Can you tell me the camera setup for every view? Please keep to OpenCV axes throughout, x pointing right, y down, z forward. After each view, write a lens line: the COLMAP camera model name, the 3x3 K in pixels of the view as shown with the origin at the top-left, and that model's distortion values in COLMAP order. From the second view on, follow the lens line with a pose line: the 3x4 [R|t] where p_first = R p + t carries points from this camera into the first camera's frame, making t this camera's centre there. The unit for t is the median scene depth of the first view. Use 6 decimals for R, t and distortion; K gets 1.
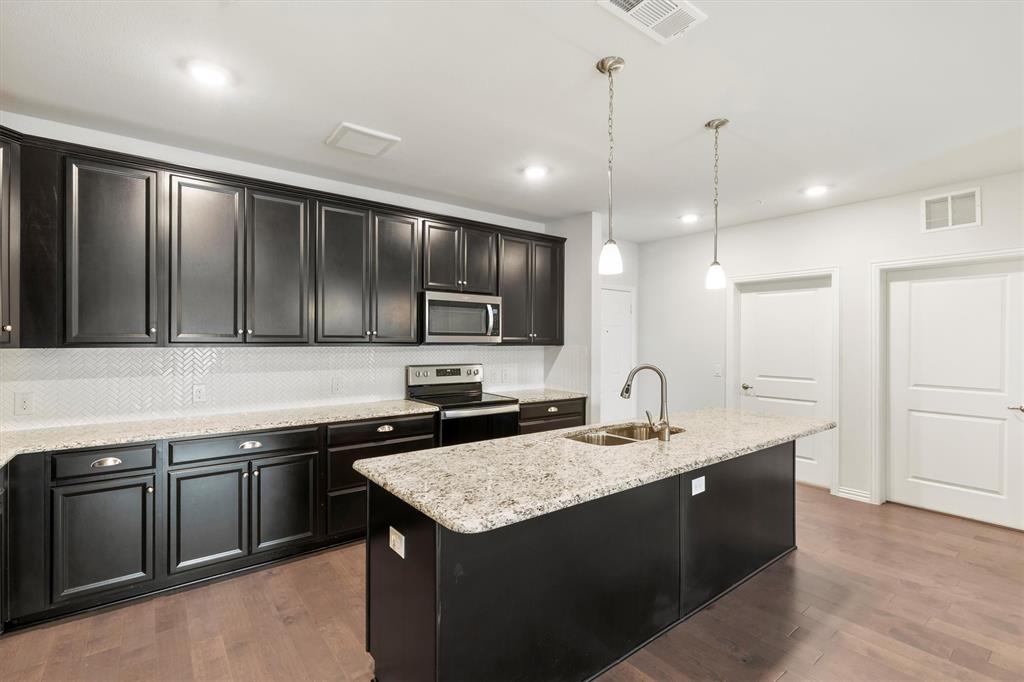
lens RADIAL K [[462.3, 0, 507.5], [0, 462.3, 342.3], [0, 0, 1]] dist [-0.020428, 0.002409]
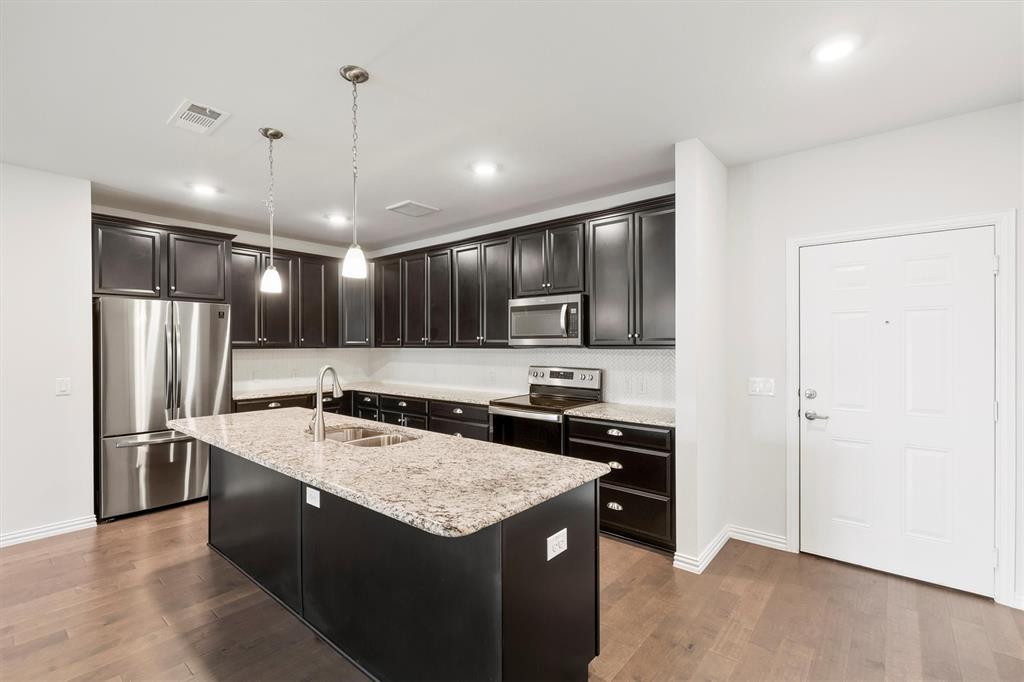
lens RADIAL K [[503.2, 0, 513.7], [0, 503.2, 339.7], [0, 0, 1]] dist [0.033347, 0.000072]
pose [[0.187410, -0.012833, -0.982198, 0.924937], [-0.001618, 0.999909, -0.013374, 0.003472], [0.982281, 0.004095, 0.187372, 0.702377]]
